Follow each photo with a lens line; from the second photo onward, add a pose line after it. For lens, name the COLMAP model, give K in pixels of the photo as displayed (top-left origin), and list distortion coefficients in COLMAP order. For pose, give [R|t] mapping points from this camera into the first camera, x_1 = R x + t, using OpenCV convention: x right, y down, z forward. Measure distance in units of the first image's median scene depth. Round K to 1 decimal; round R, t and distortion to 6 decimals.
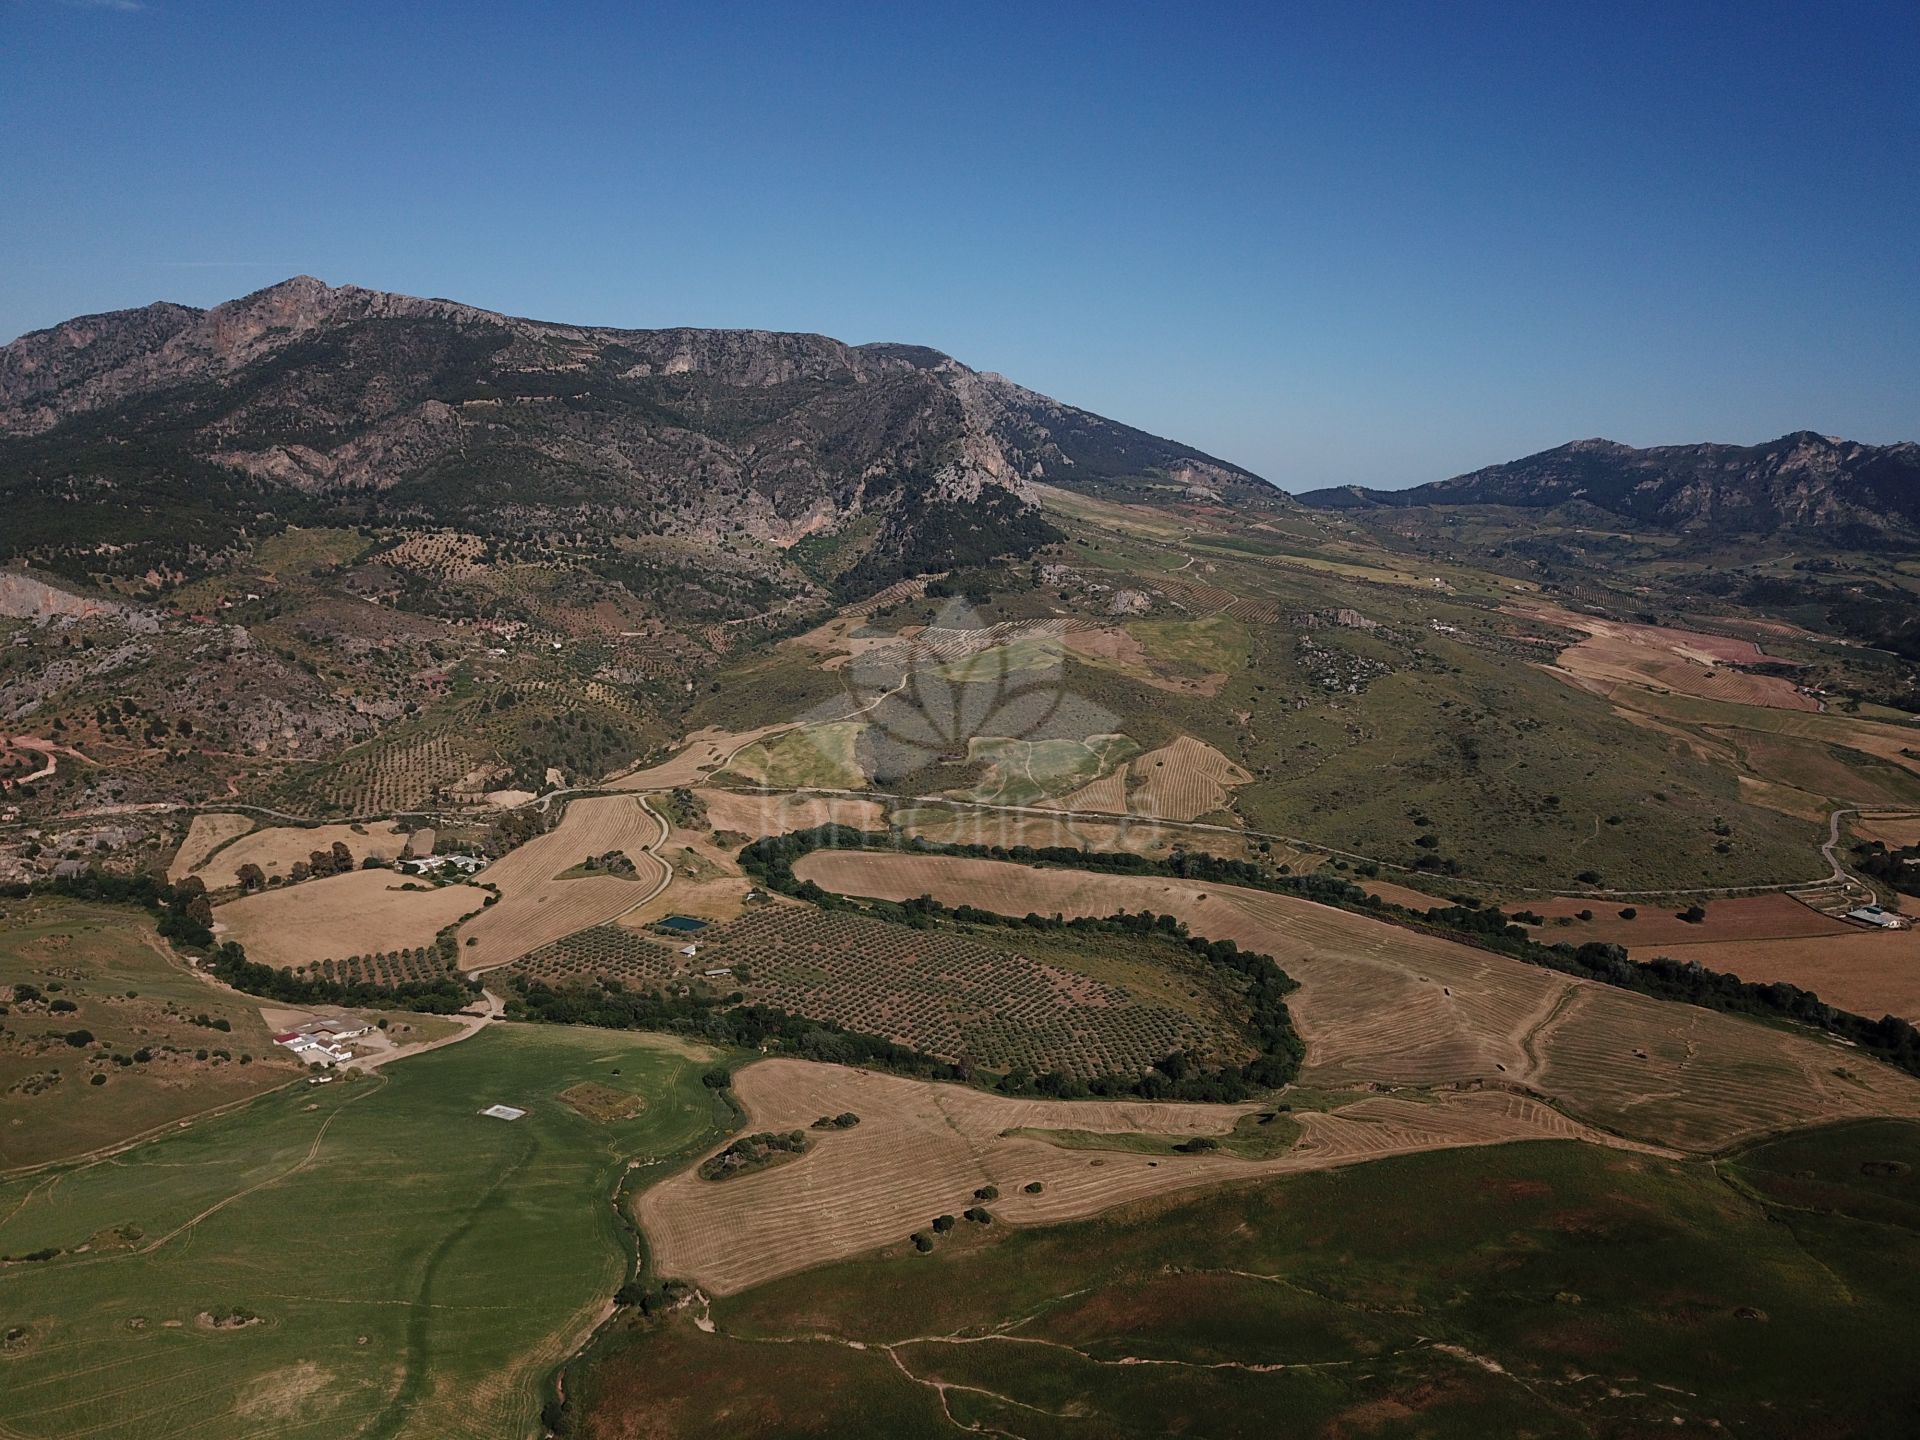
lens RADIAL K [[1468.4, 0, 967.9], [0, 1468.4, 731.7], [0, 0, 1]] dist [0.010811, -0.006666]
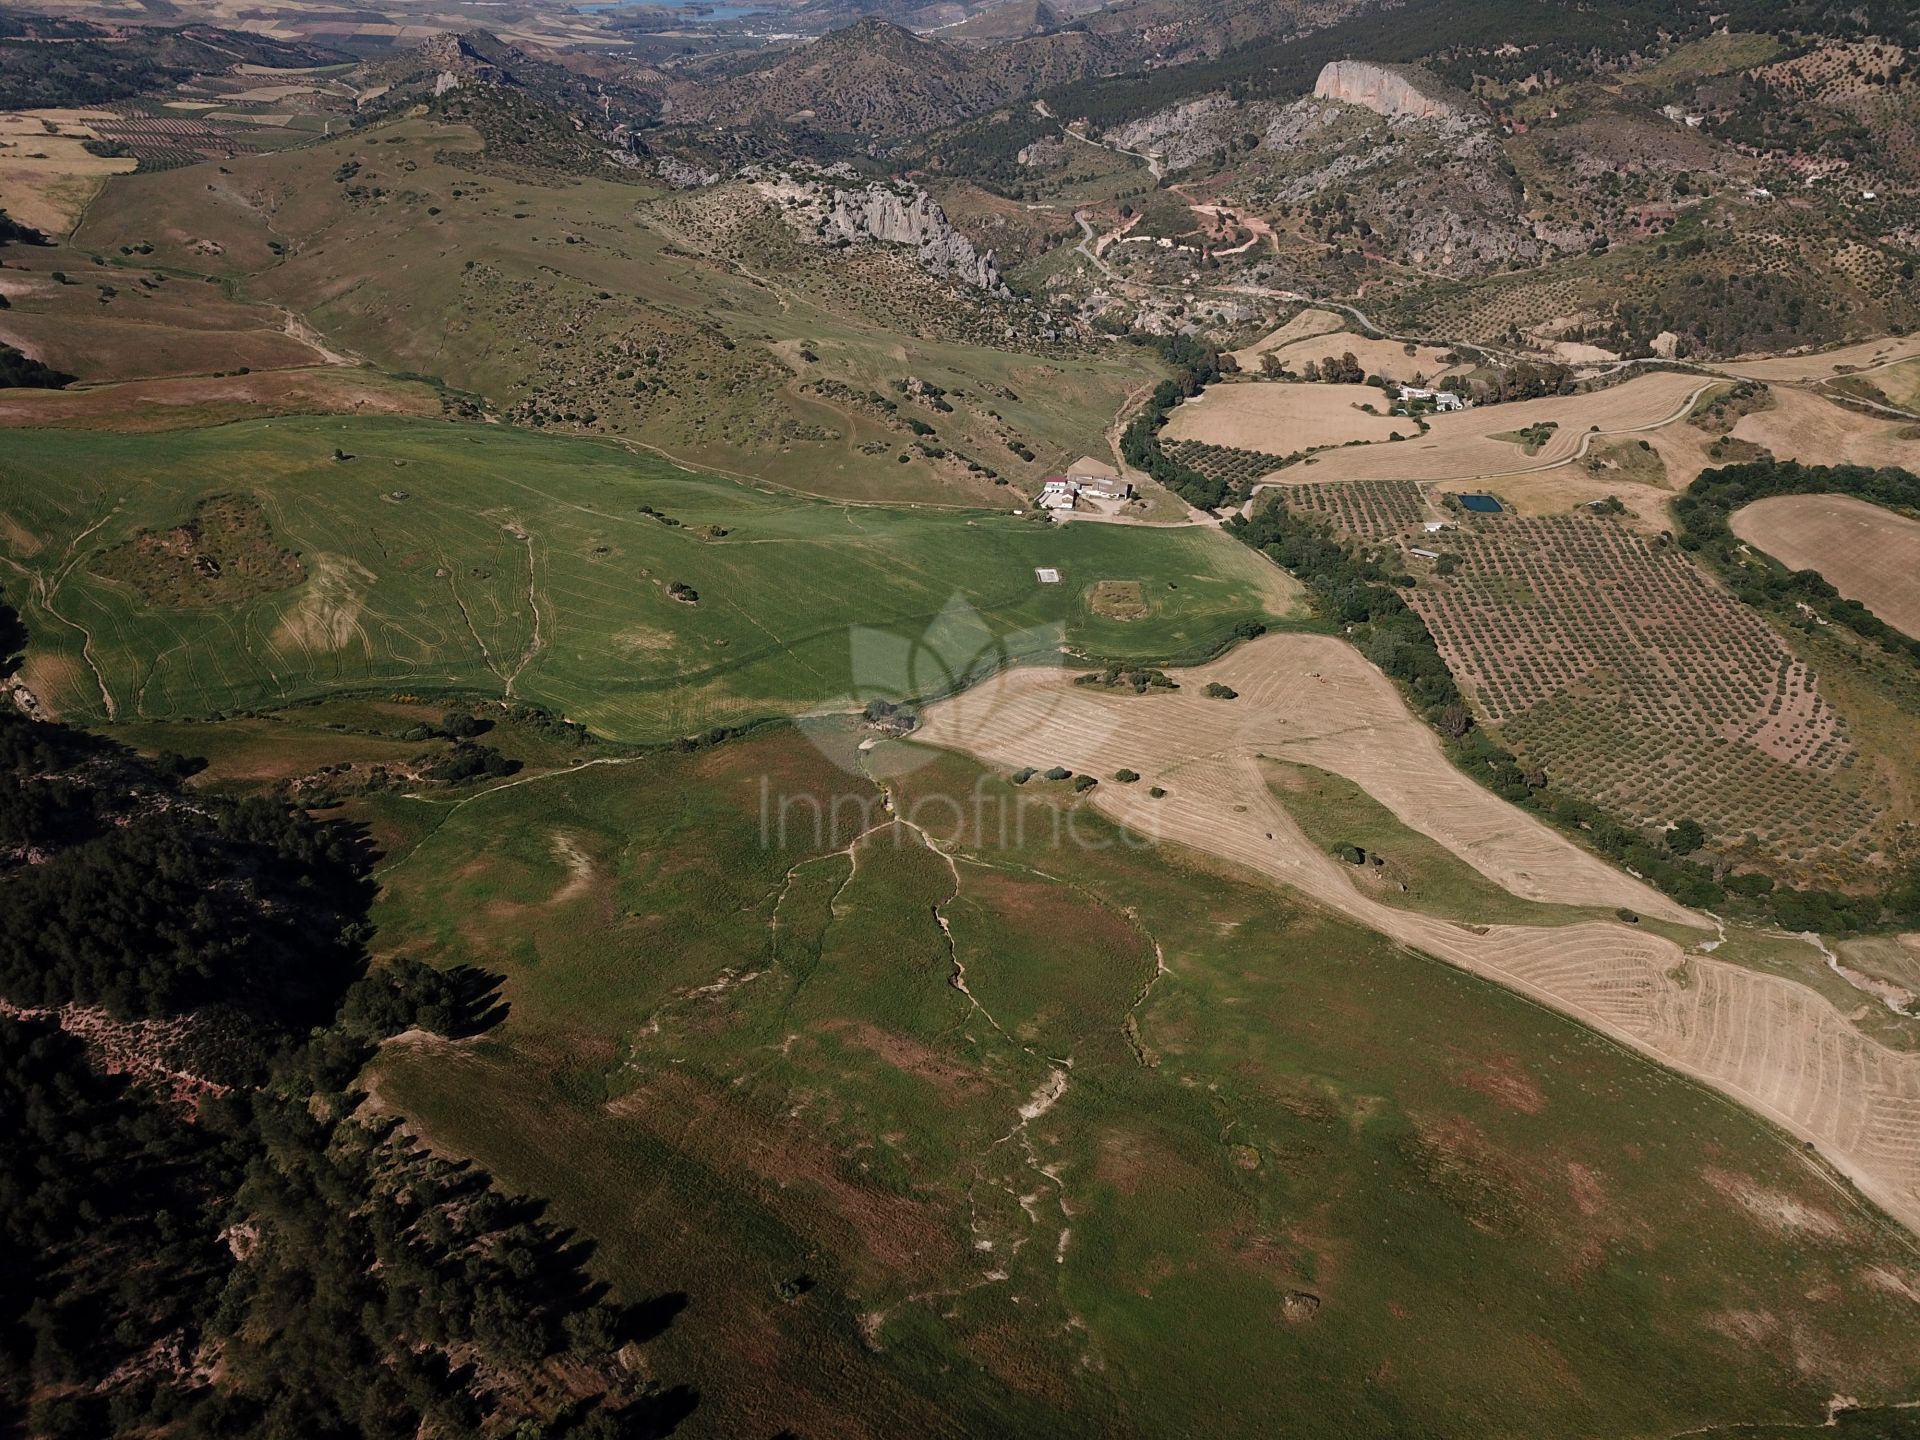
lens RADIAL K [[1468.4, 0, 965.9], [0, 1468.4, 734.4], [0, 0, 1]] dist [0.010811, -0.006666]
pose [[0.457043, 0.398291, -0.795284, 0.341796], [-0.144556, 0.915510, 0.375427, -0.026319], [0.877619, -0.056623, 0.476003, 0.217488]]
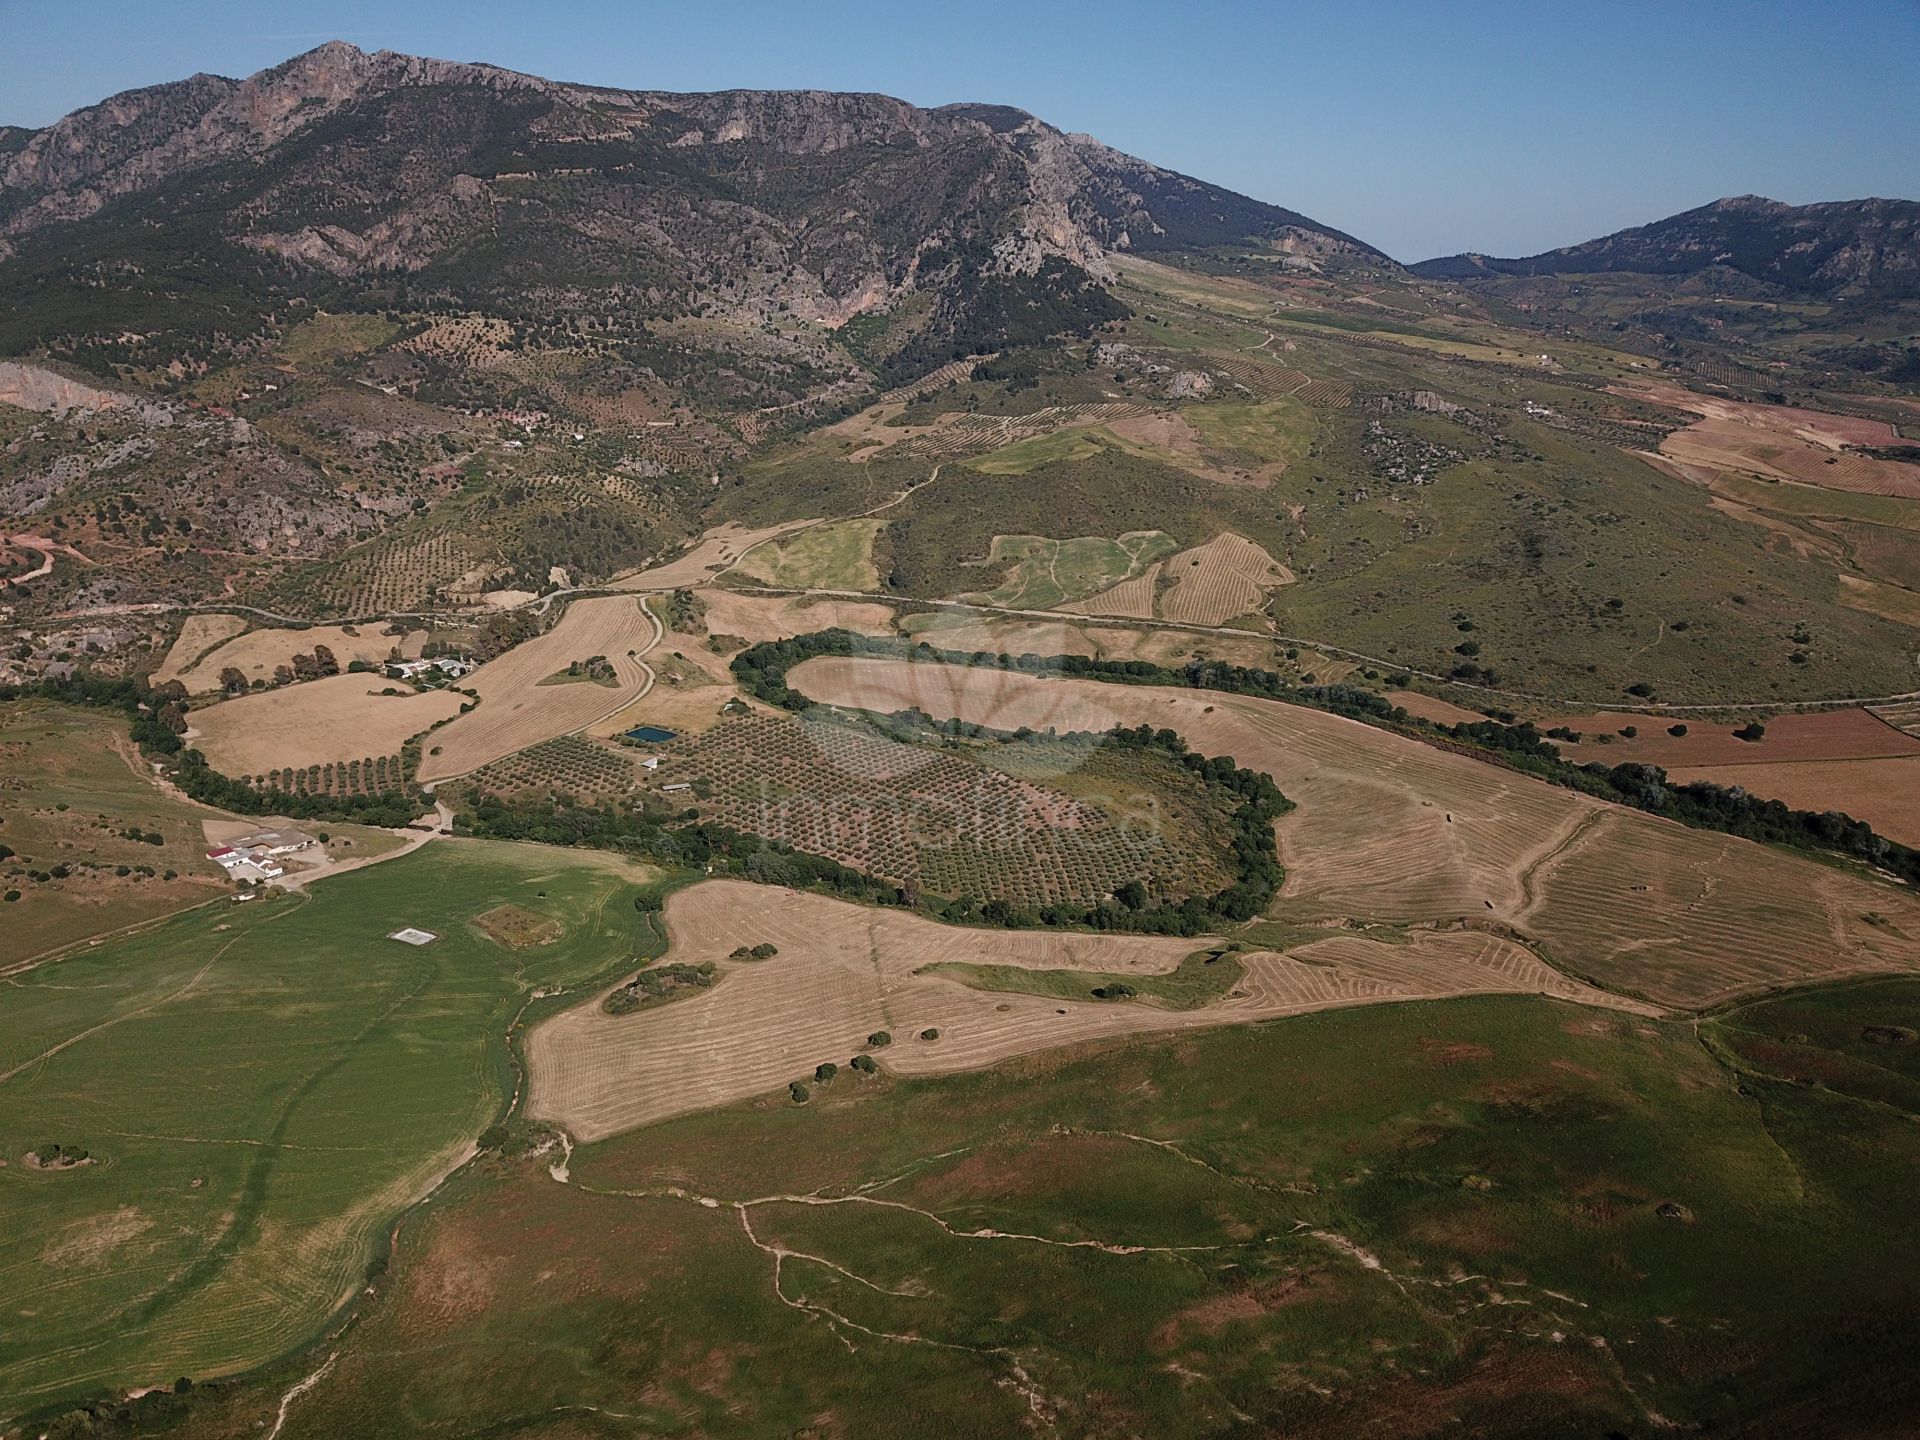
lens RADIAL K [[1468.4, 0, 967.5], [0, 1468.4, 733.3], [0, 0, 1]] dist [0.010811, -0.006666]
pose [[0.997122, 0.009568, -0.075202, 0.065758], [0.001404, 0.989502, 0.144512, -0.006835], [0.075795, -0.144202, 0.986641, 0.052398]]
